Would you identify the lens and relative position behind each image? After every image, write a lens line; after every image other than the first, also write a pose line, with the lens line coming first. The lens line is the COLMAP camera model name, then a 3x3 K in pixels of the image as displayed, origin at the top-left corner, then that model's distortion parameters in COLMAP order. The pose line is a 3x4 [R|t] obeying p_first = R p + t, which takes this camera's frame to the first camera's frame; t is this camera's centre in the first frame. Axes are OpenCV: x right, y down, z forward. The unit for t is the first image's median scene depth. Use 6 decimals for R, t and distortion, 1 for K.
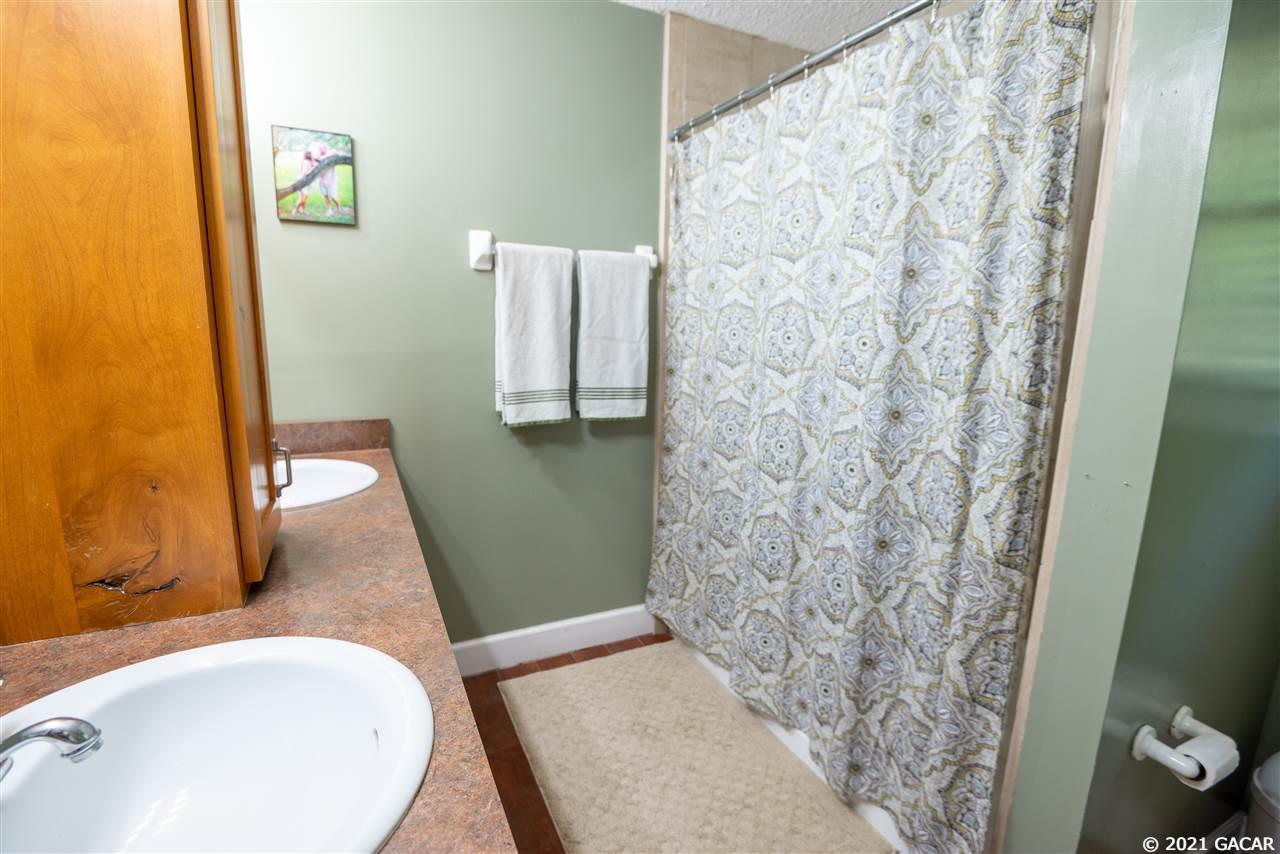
lens RADIAL K [[589.5, 0, 635.6], [0, 589.5, 430.0], [0, 0, 1]] dist [-0.015025, -0.003881]
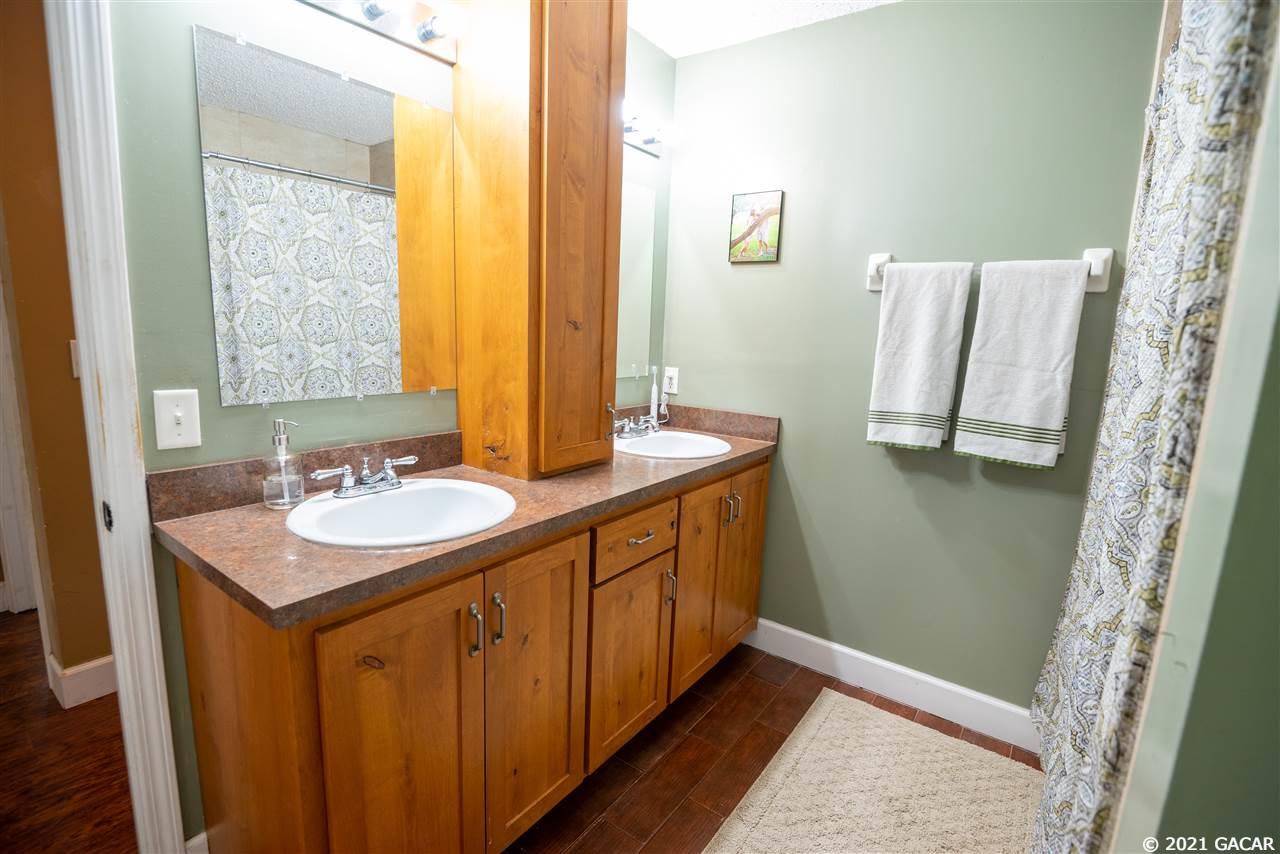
lens RADIAL K [[589.5, 0, 632.3], [0, 589.5, 425.4], [0, 0, 1]] dist [-0.015025, -0.003881]
pose [[0.456827, 0.144606, -0.877724, 0.483779], [-0.190212, 0.979757, 0.062416, -0.022104], [0.868981, 0.138440, 0.475085, 0.164471]]
